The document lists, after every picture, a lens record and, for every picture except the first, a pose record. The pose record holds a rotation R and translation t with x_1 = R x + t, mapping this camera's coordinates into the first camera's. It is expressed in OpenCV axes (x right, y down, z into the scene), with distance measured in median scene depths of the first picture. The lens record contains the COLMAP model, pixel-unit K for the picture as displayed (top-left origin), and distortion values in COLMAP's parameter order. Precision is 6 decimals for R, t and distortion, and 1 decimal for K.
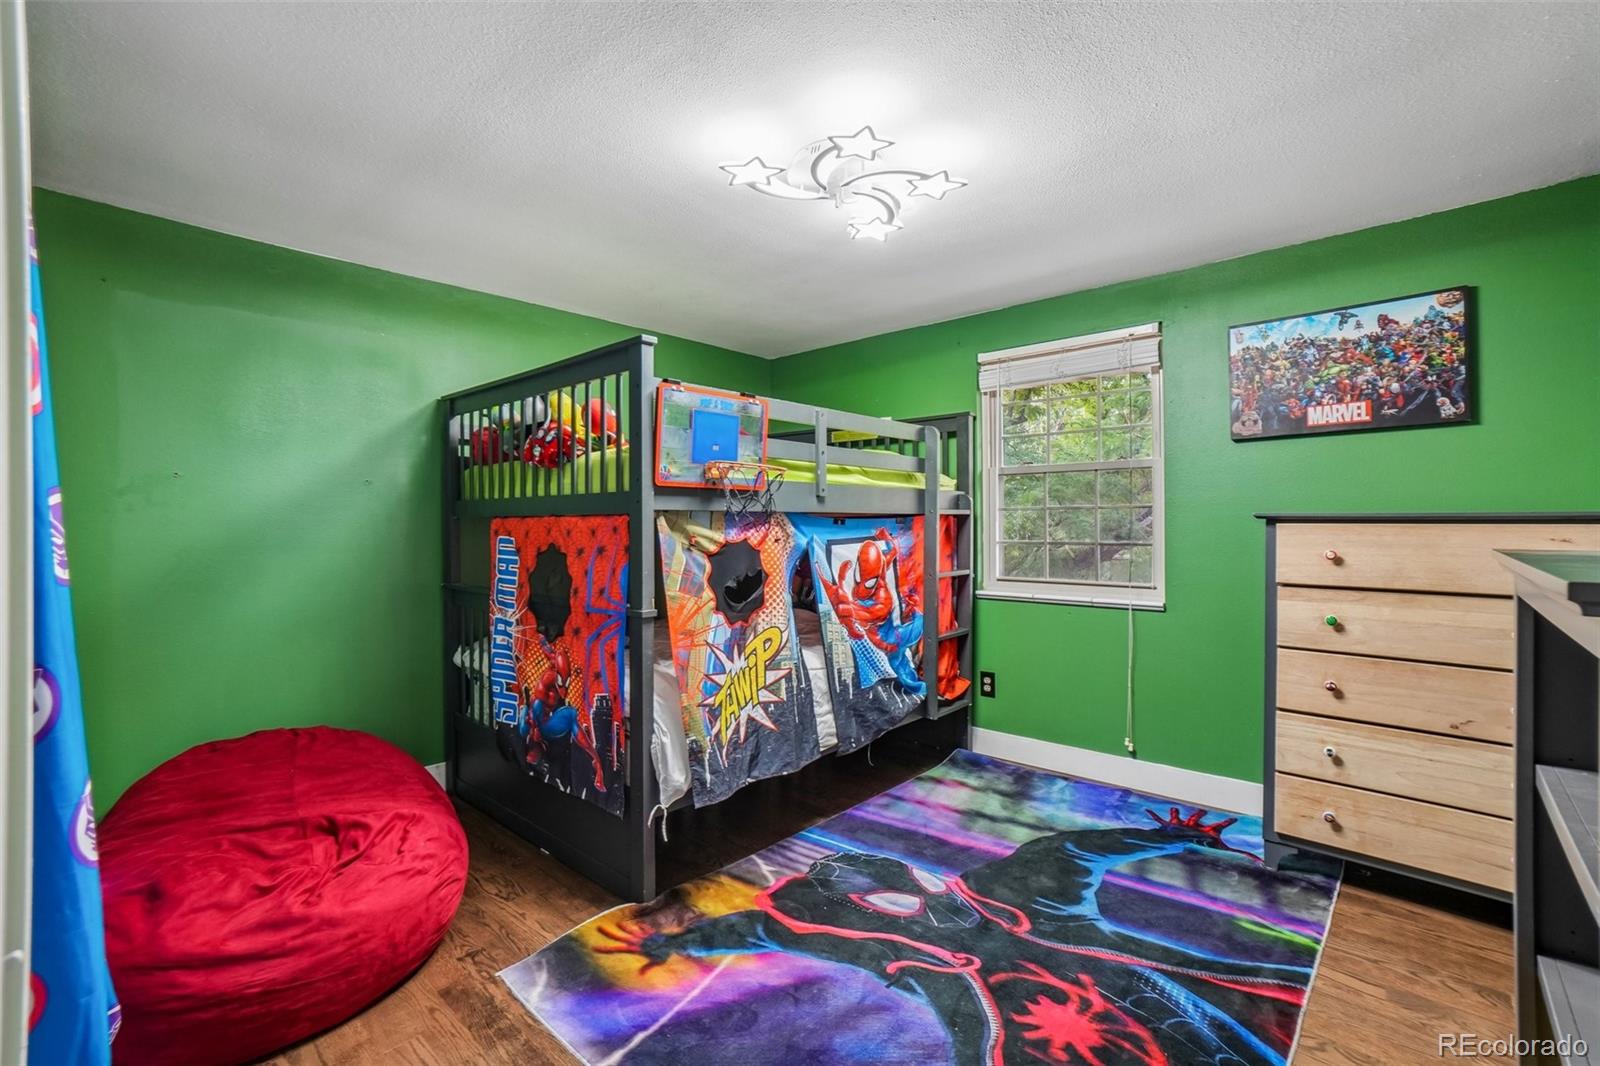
lens RADIAL K [[720.9, 0, 791.1], [0, 720.9, 531.9], [0, 0, 1]] dist [-0.065173, 0.024195]
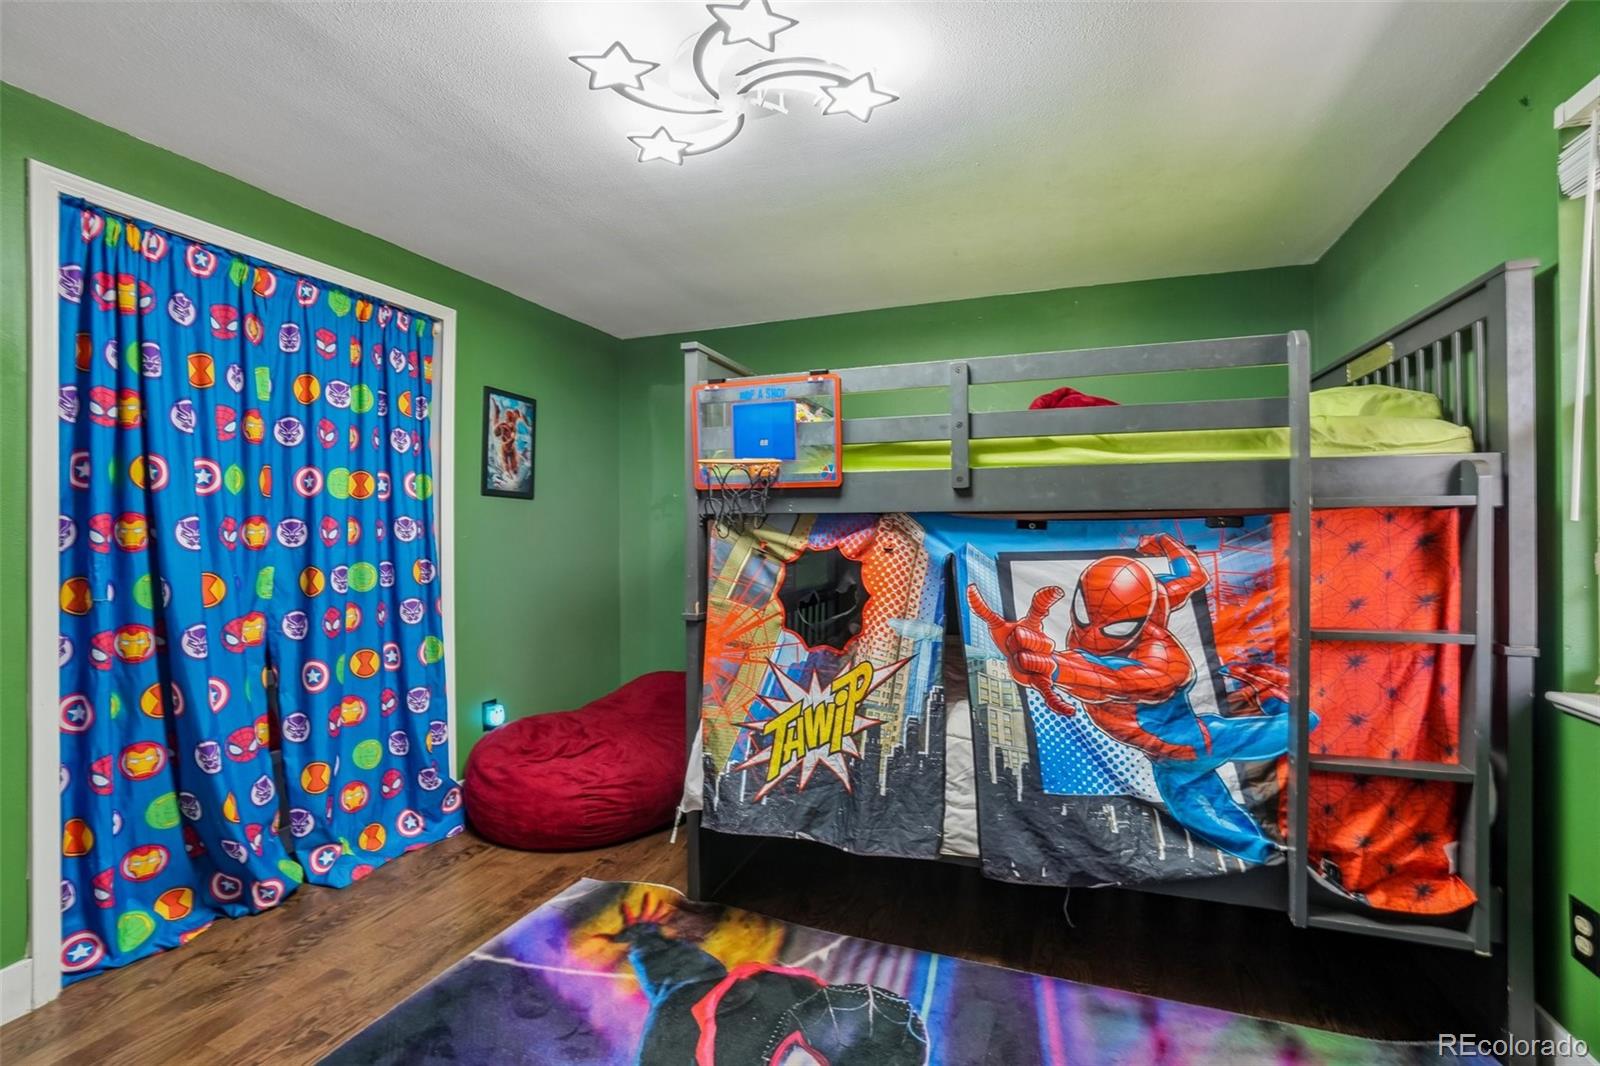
lens RADIAL K [[720.9, 0, 791.1], [0, 720.9, 531.9], [0, 0, 1]] dist [-0.065173, 0.024195]
pose [[0.354855, 0.009475, -0.934873, 0.666772], [-0.007742, 0.999944, 0.007196, -0.012244], [0.934889, 0.004684, 0.354908, 0.646436]]
